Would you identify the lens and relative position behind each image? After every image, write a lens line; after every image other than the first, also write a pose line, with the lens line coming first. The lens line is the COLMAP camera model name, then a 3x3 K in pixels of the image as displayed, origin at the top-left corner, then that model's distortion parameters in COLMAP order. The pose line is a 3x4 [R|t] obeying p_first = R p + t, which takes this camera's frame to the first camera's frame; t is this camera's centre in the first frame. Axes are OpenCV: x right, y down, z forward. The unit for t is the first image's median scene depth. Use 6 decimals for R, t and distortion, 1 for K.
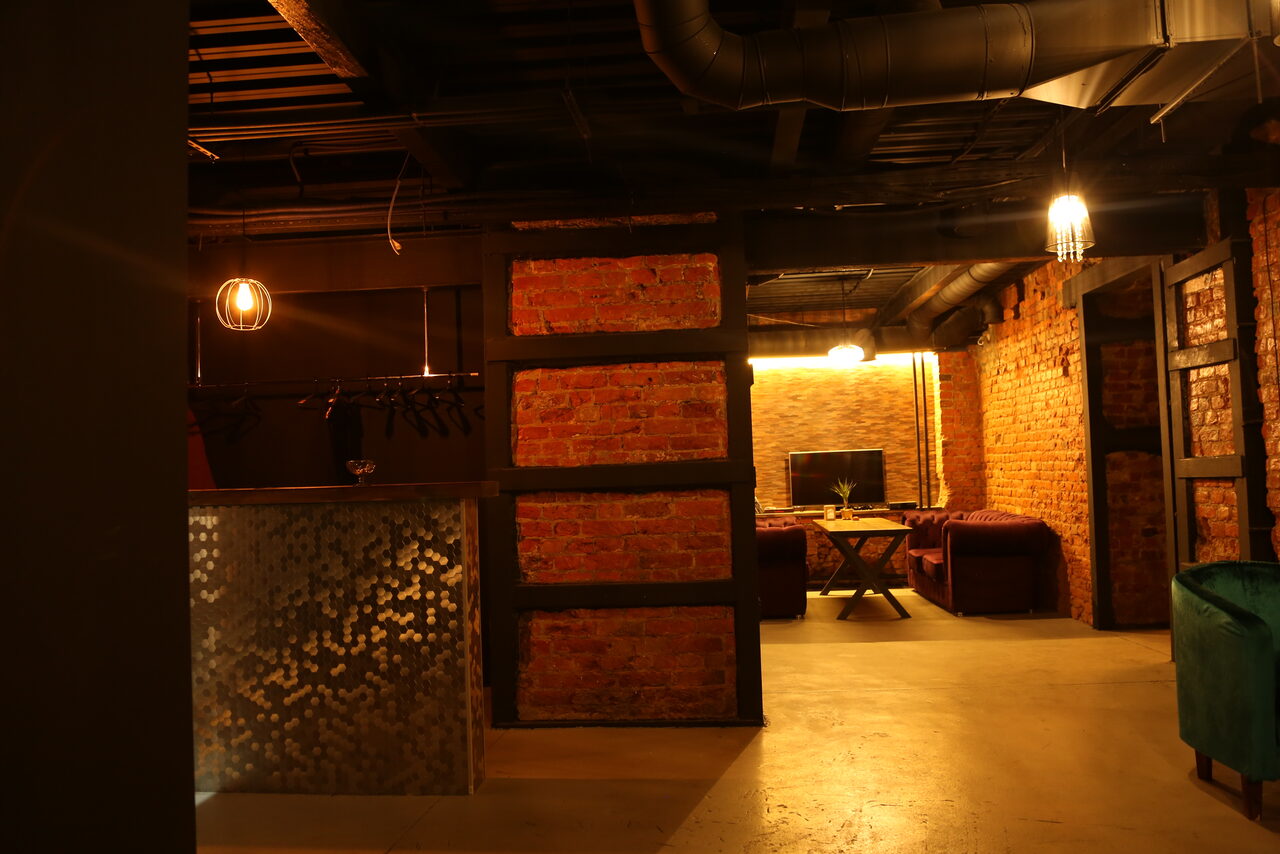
lens RADIAL K [[964.5, 0, 647.3], [0, 964.5, 431.5], [0, 0, 1]] dist [-0.071034, 0.050956]
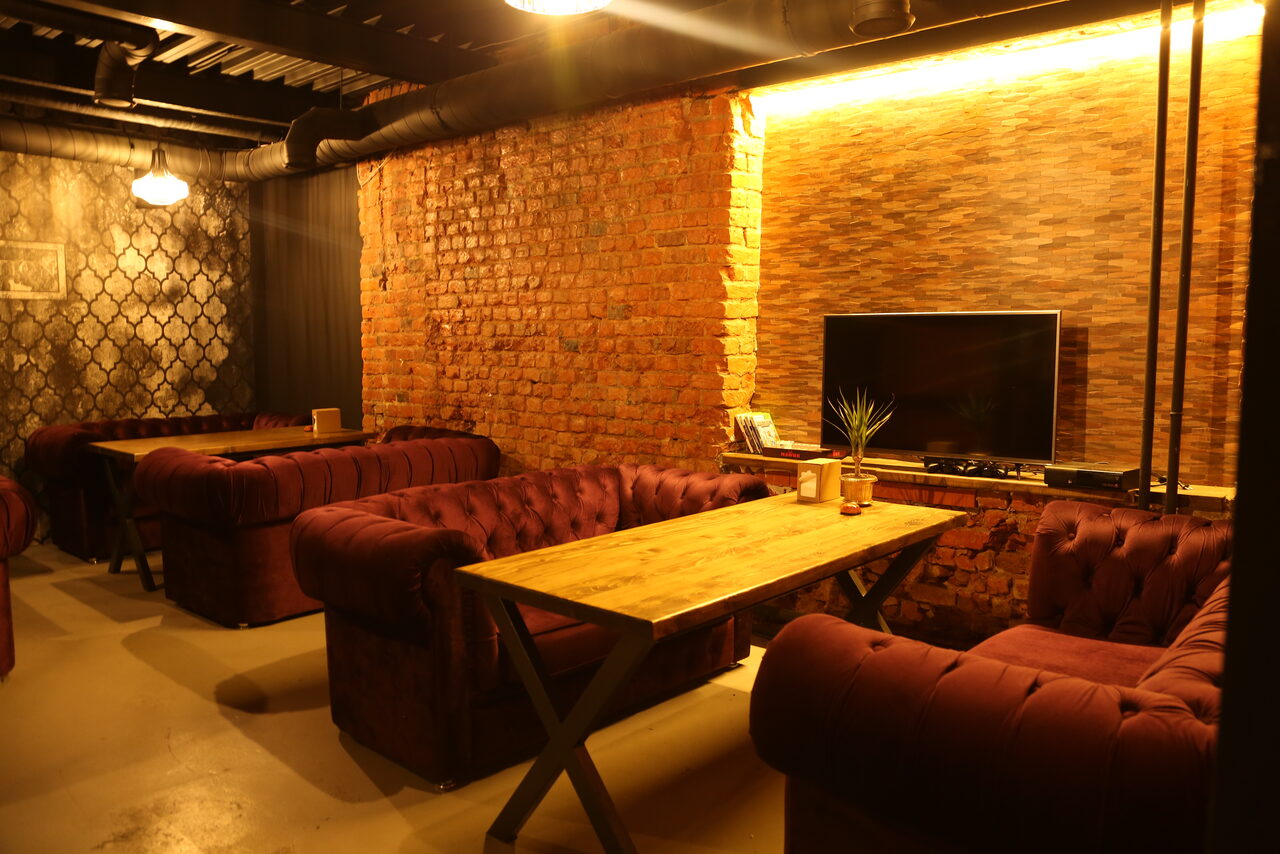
lens RADIAL K [[964.5, 0, 638.0], [0, 964.5, 425.7], [0, 0, 1]] dist [-0.071034, 0.050956]
pose [[0.792844, 0.087978, -0.603041, 0.341657], [0.002875, 0.988974, 0.148061, 0.008221], [0.609418, -0.119123, 0.783849, 0.639811]]
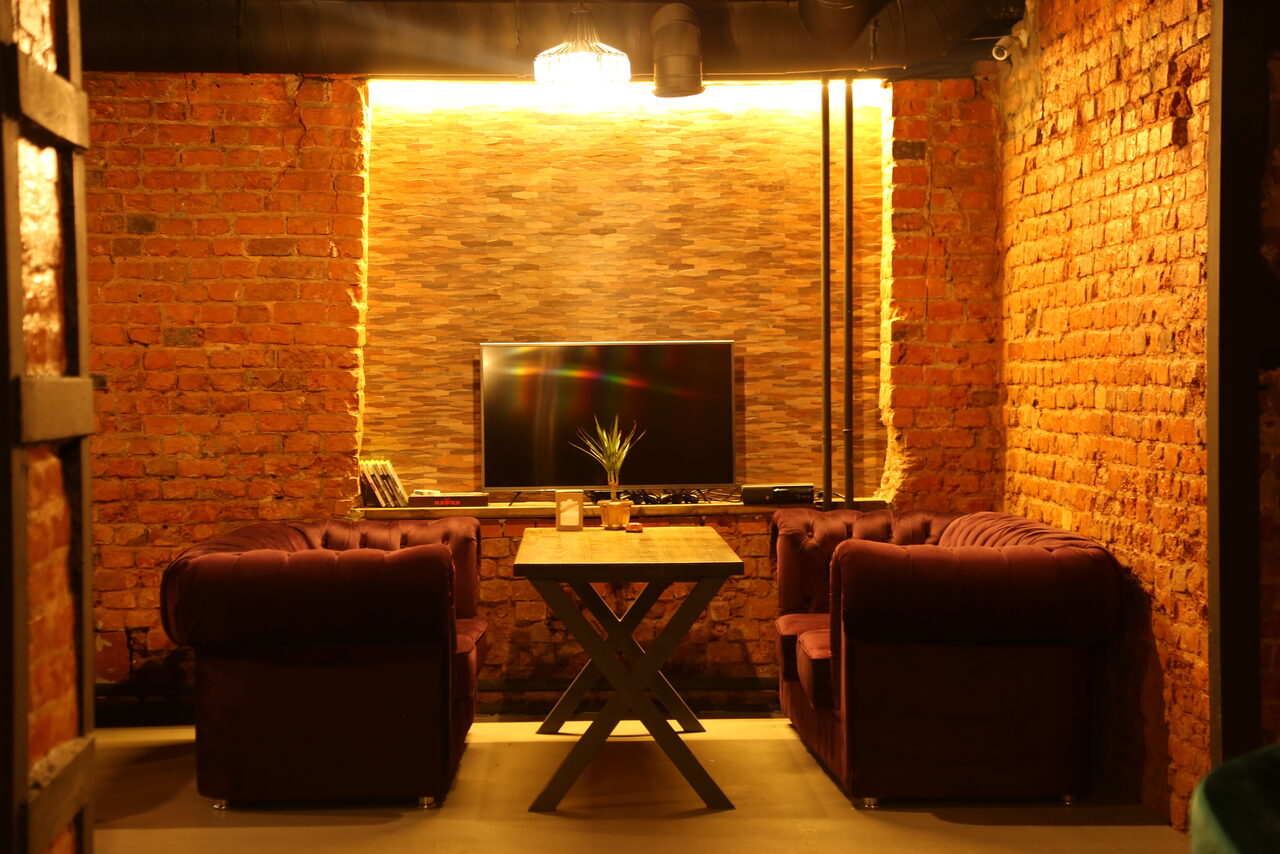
lens RADIAL K [[2358.9, 0, 626.7], [0, 2358.9, 432.5], [0, 0, 1]] dist [0.313019, 0.000000]
pose [[0.994297, 0.023430, 0.104043, 0.111841], [-0.029767, 0.997768, 0.059774, 0.000486], [-0.102411, -0.062530, 0.992775, 0.099154]]
